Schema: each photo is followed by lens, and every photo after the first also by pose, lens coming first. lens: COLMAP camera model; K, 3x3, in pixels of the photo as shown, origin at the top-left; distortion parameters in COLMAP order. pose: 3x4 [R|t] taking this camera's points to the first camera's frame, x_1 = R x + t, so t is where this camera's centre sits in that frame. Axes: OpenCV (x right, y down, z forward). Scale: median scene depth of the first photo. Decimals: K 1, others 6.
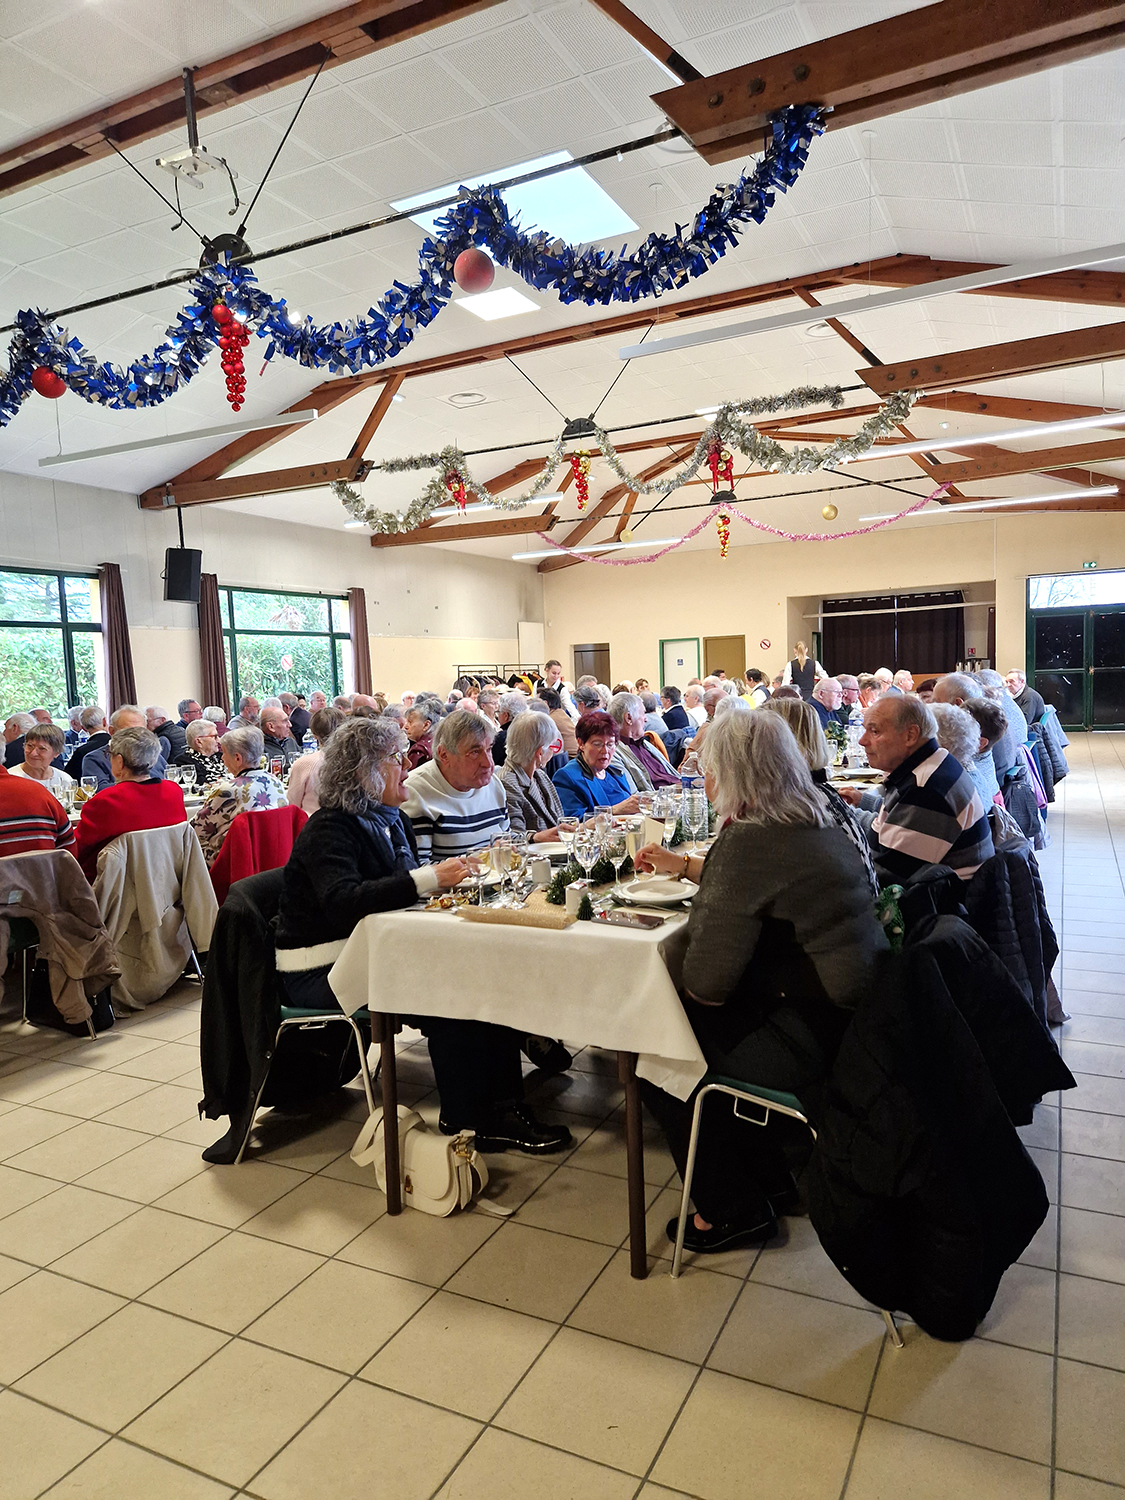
lens RADIAL K [[997.8, 0, 555.9], [0, 997.8, 750.8], [0, 0, 1]] dist [0.053369, -0.017432]
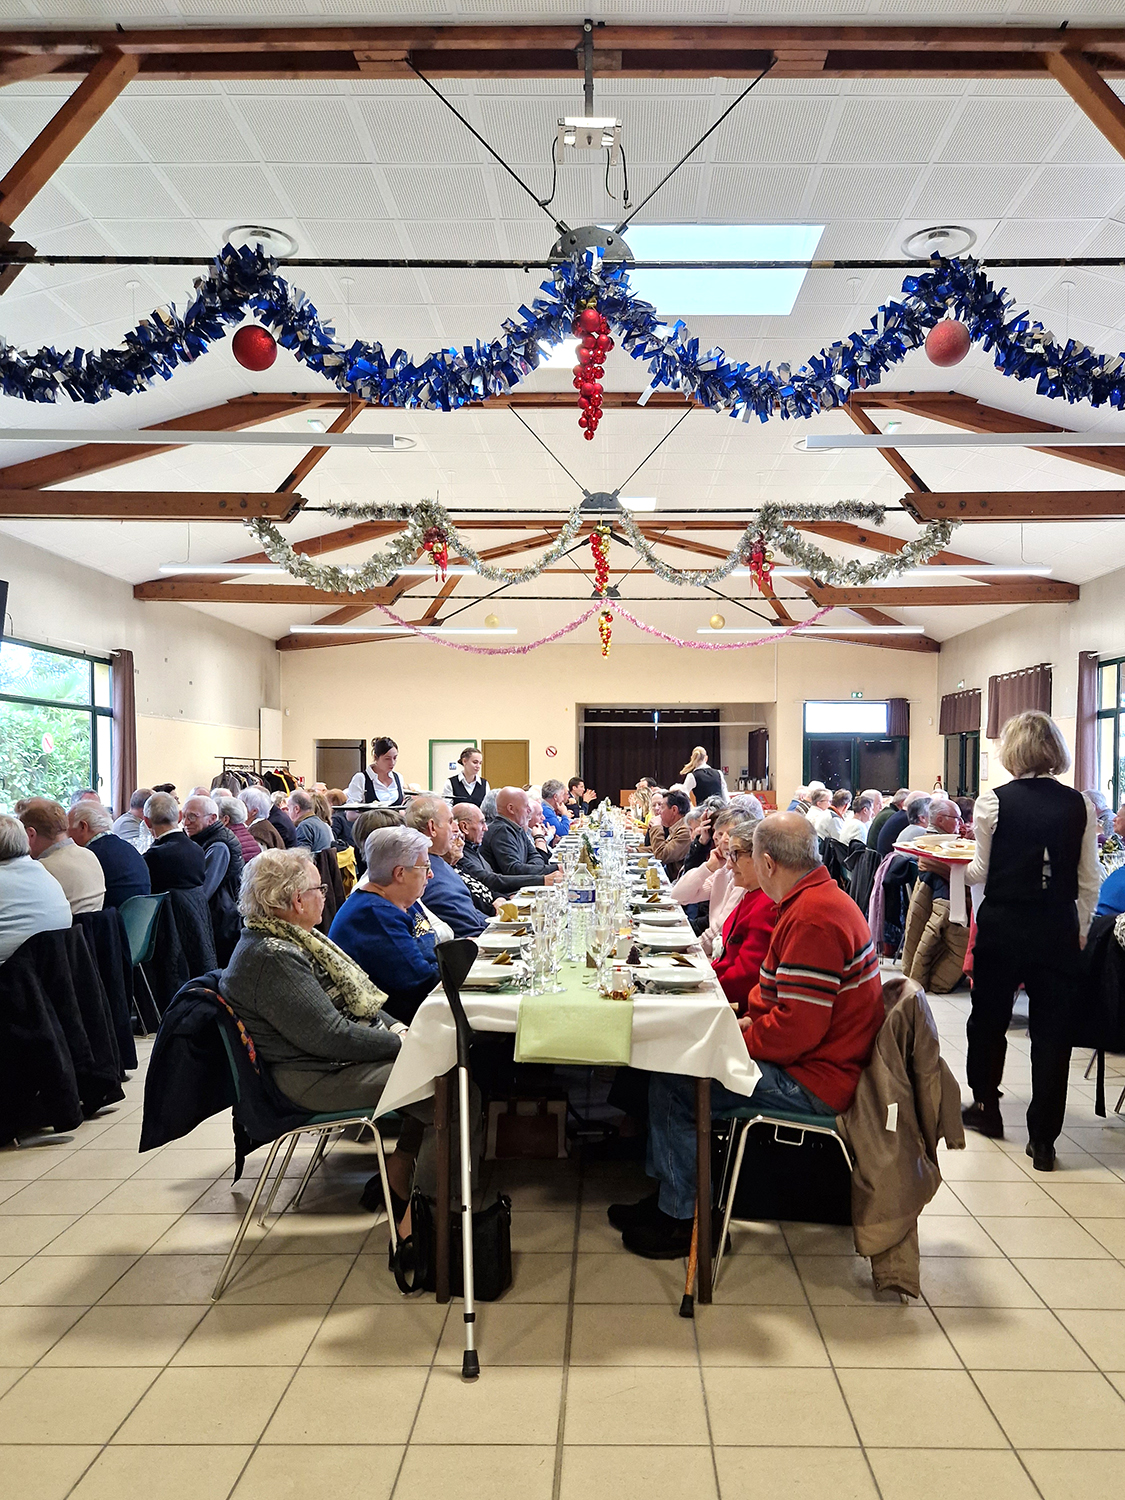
lens RADIAL K [[1118.1, 0, 599.9], [0, 1118.1, 800.8], [0, 0, 1]] dist [0.025351, -0.003777]
pose [[0.890908, 0.033504, 0.452947, -0.285309], [-0.005999, 0.998057, -0.062026, 0.002982], [-0.454145, 0.052542, 0.889377, 0.088557]]
